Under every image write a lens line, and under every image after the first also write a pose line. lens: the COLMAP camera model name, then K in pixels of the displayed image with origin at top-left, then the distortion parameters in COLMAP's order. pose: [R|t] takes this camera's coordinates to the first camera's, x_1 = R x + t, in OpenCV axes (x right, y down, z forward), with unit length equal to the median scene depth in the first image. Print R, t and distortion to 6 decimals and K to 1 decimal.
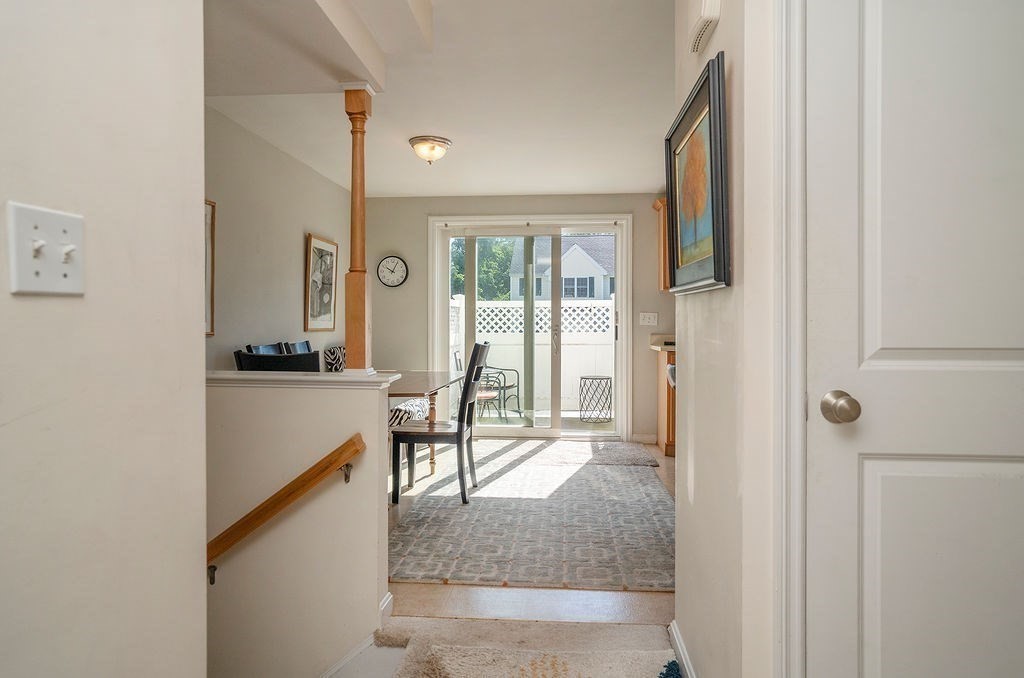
lens RADIAL K [[616.2, 0, 513.2], [0, 616.2, 325.0], [0, 0, 1]] dist [-0.000354, -0.000024]
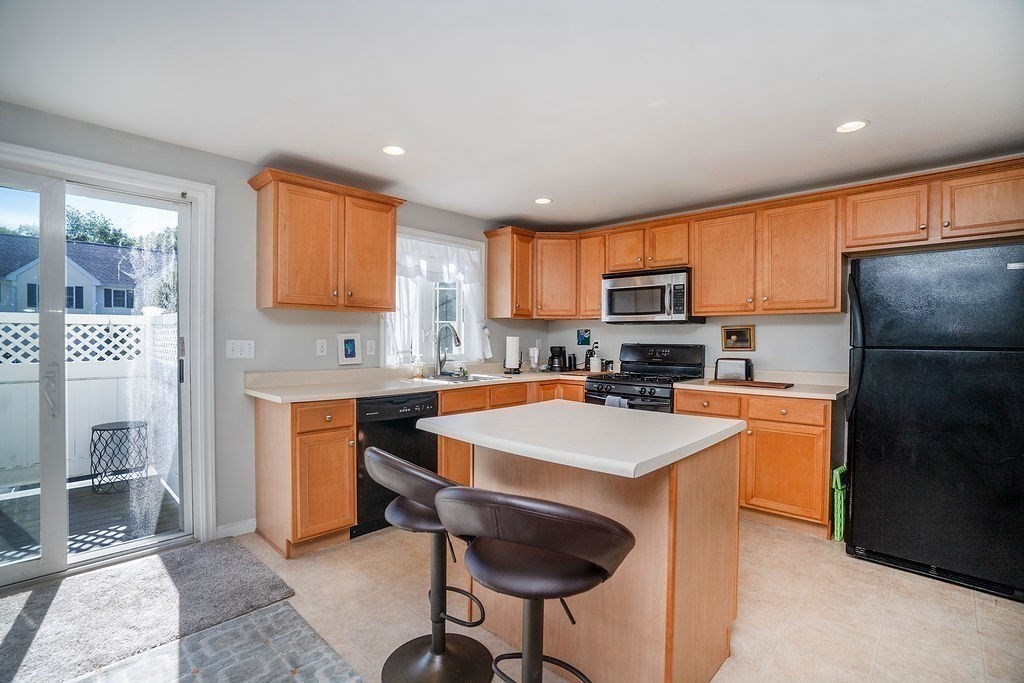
lens RADIAL K [[470.6, 0, 509.4], [0, 470.6, 344.0], [0, 0, 1]] dist [-0.061667, 0.024846]
pose [[0.627121, -0.007939, 0.778881, 0.011863], [-0.003999, 0.999902, 0.013411, -0.021986], [-0.778912, -0.011525, 0.627028, 0.437982]]
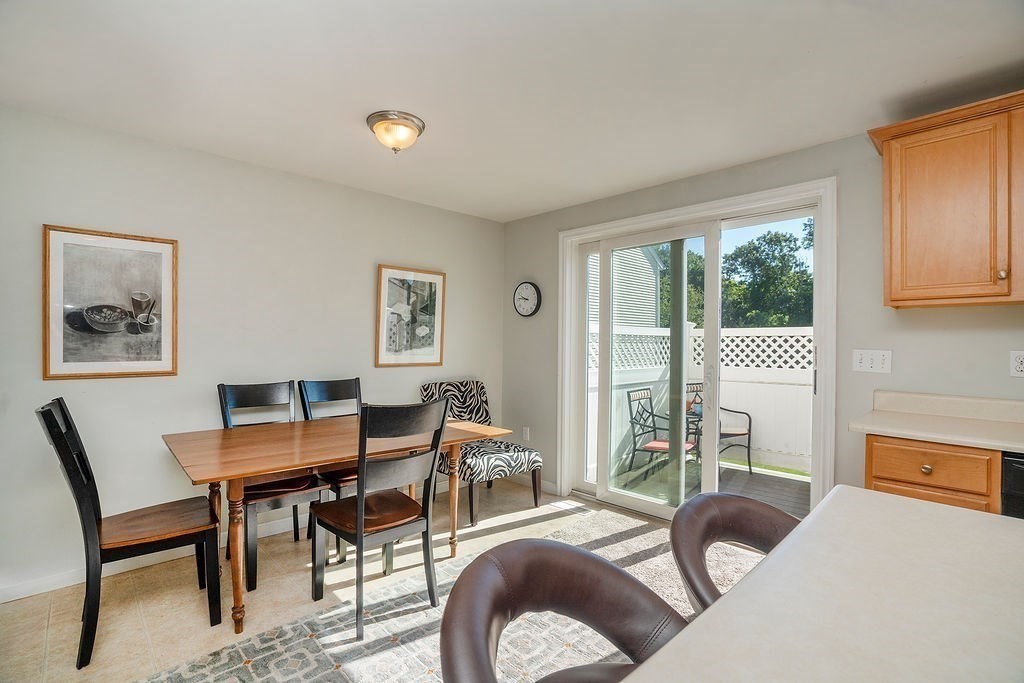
lens RADIAL K [[470.6, 0, 509.4], [0, 470.6, 344.0], [0, 0, 1]] dist [-0.061667, 0.024846]
pose [[0.750425, 0.007372, -0.660915, 0.233299], [-0.010266, 0.999947, -0.000503, -0.020551], [0.660876, 0.007162, 0.750461, 0.460493]]
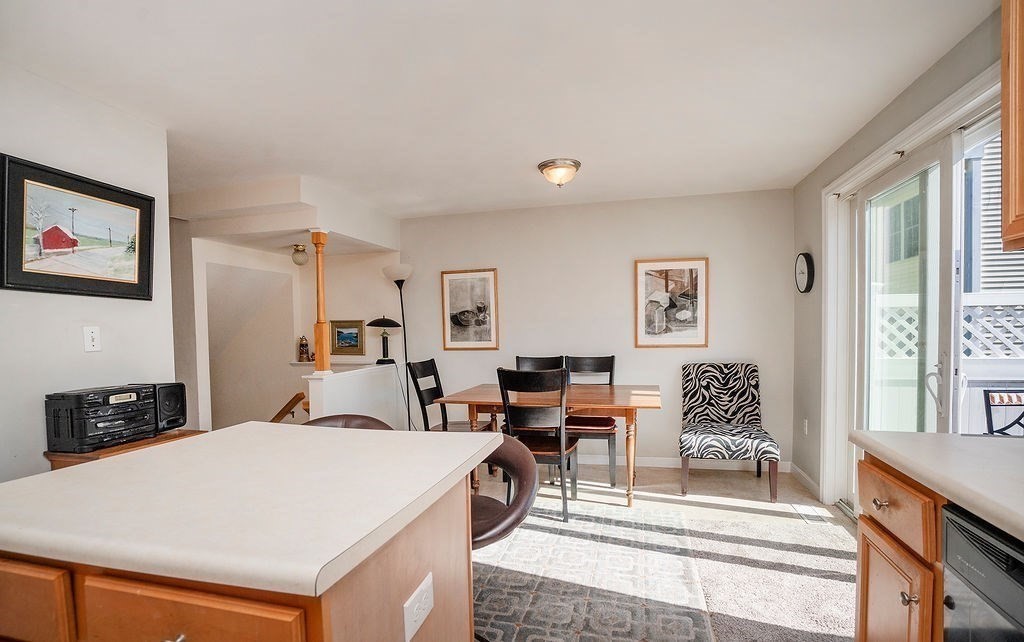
lens RADIAL K [[494.9, 0, 532.2], [0, 494.9, 344.1], [0, 0, 1]] dist [-0.000500, 0.000494]
pose [[-0.129715, 0.035762, -0.990906, 0.465147], [0.015602, 0.999299, 0.034023, -0.022751], [0.991429, -0.011047, -0.130182, 0.724033]]
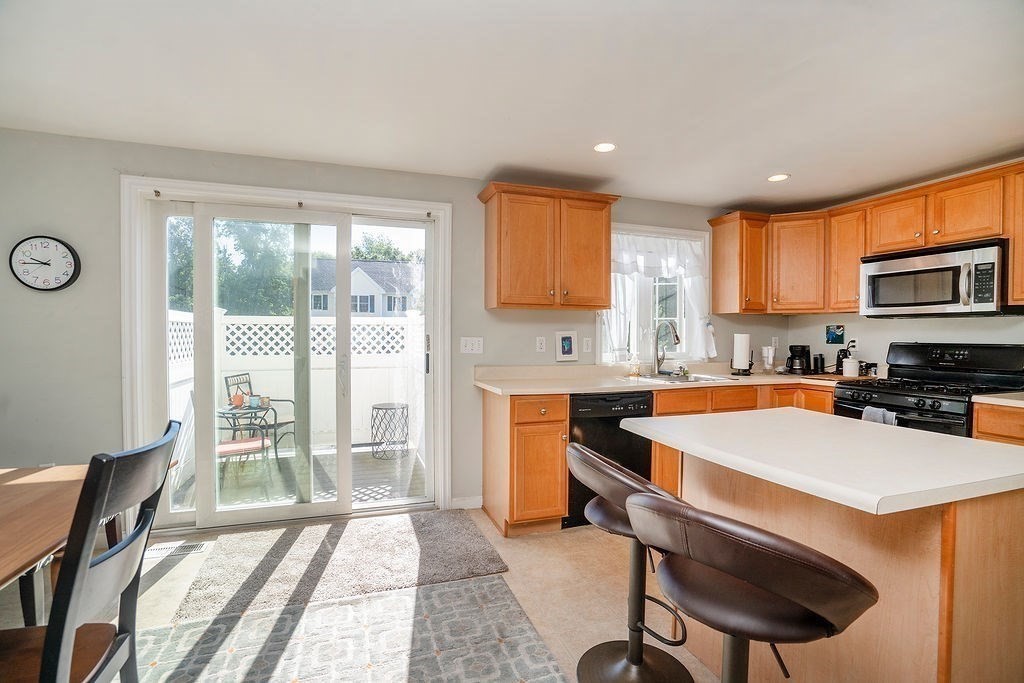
lens RADIAL K [[470.6, 0, 509.4], [0, 470.6, 344.0], [0, 0, 1]] dist [-0.061667, 0.024846]
pose [[0.914107, -0.005934, 0.405429, 0.026415], [-0.002562, 0.999788, 0.020409, -0.021988], [-0.405464, -0.019694, 0.913899, 0.432847]]
